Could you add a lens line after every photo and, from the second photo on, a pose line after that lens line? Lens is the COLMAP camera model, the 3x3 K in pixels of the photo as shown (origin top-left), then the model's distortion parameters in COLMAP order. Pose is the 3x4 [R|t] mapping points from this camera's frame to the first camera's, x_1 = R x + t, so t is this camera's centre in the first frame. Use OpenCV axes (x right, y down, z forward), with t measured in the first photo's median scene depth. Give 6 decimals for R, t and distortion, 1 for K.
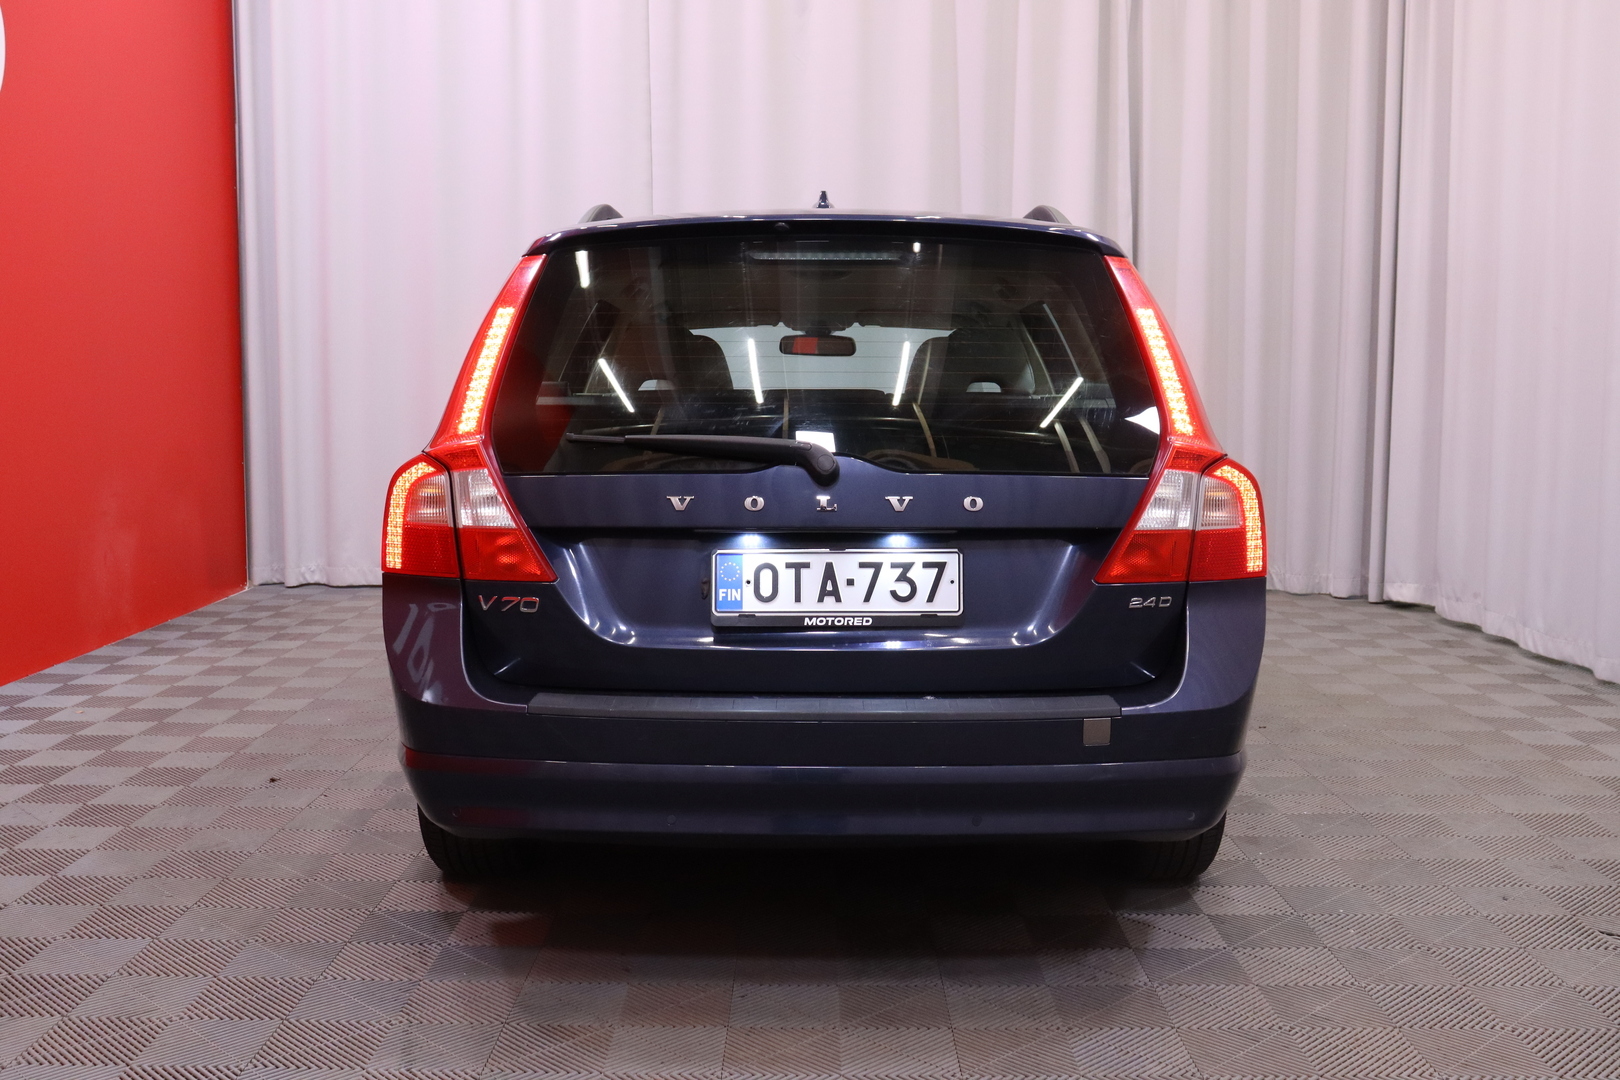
lens RADIAL K [[1710.7, 0, 810.0], [0, 1710.7, 540.0], [0, 0, 1]] dist [-0.200191, 0.001352]
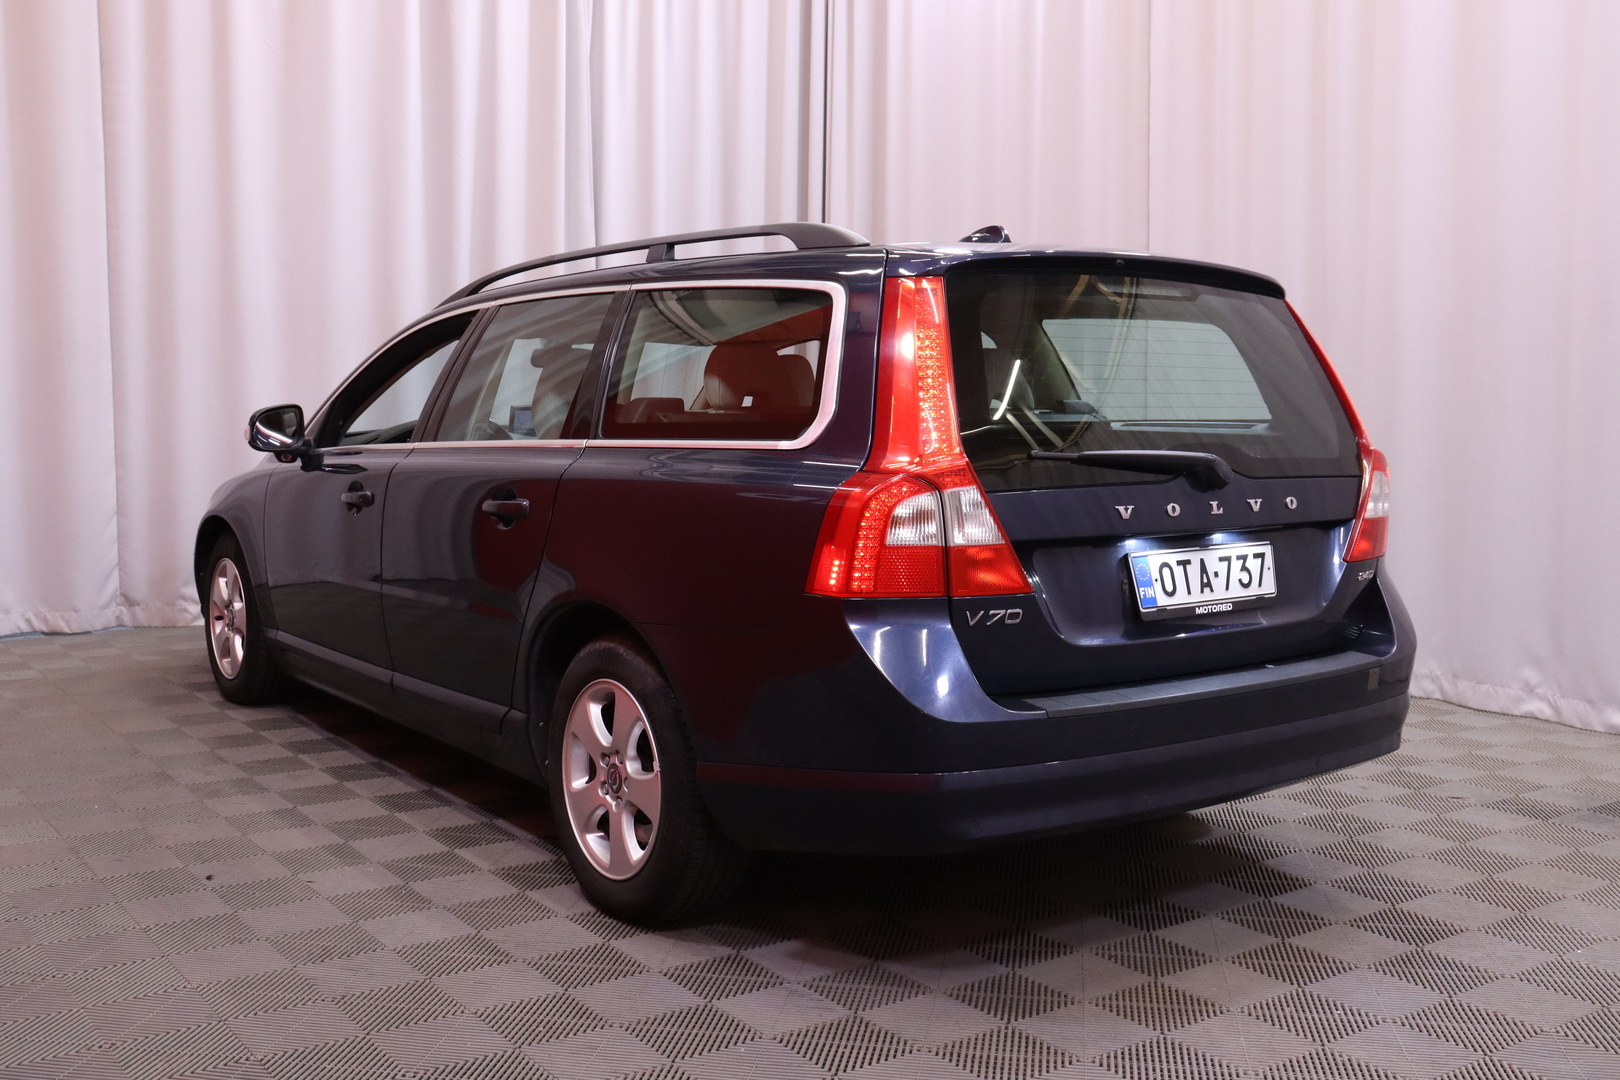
lens RADIAL K [[1710.7, 0, 810.0], [0, 1710.7, 540.0], [0, 0, 1]] dist [-0.200191, 0.001352]
pose [[0.805718, -0.052146, 0.589999, -0.878602], [0.051883, 0.998502, 0.017399, -0.033135], [-0.590022, 0.016592, 0.807217, 0.231538]]
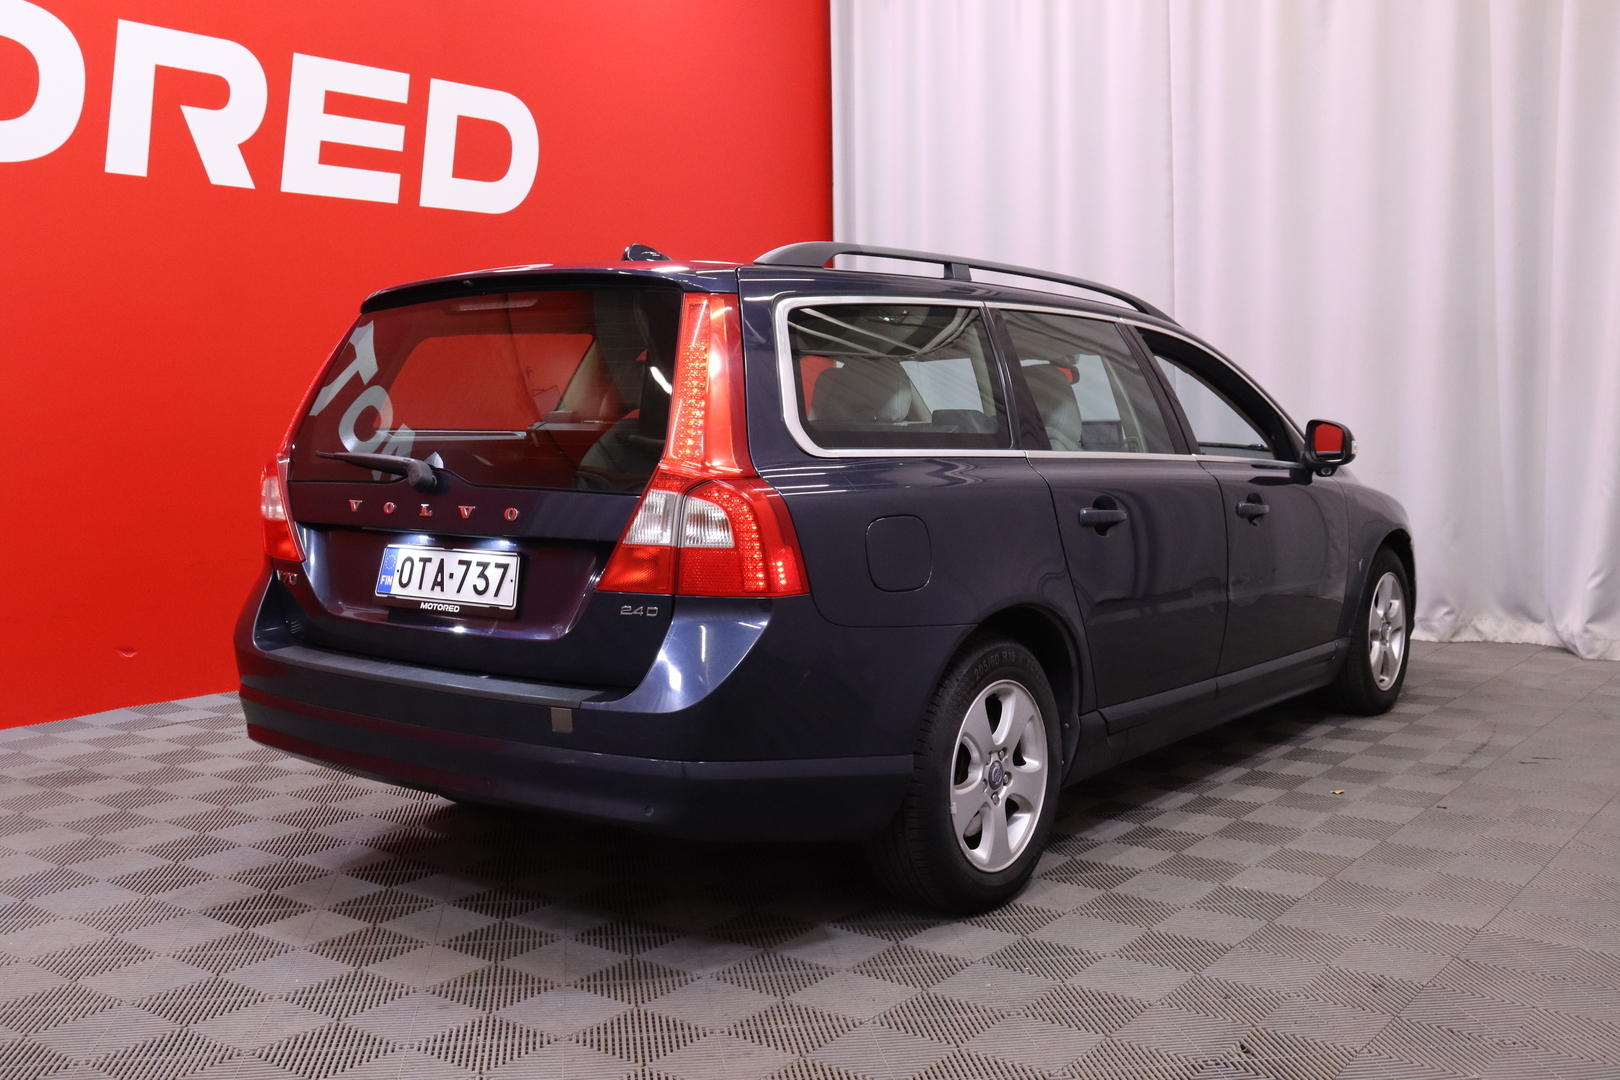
lens RADIAL K [[1710.7, 0, 810.0], [0, 1710.7, 540.0], [0, 0, 1]] dist [-0.200191, 0.001352]
pose [[0.805844, 0.045829, -0.590352, 0.935354], [-0.055314, 0.998467, 0.002006, -0.017081], [0.589539, 0.031038, 0.807143, 0.179522]]
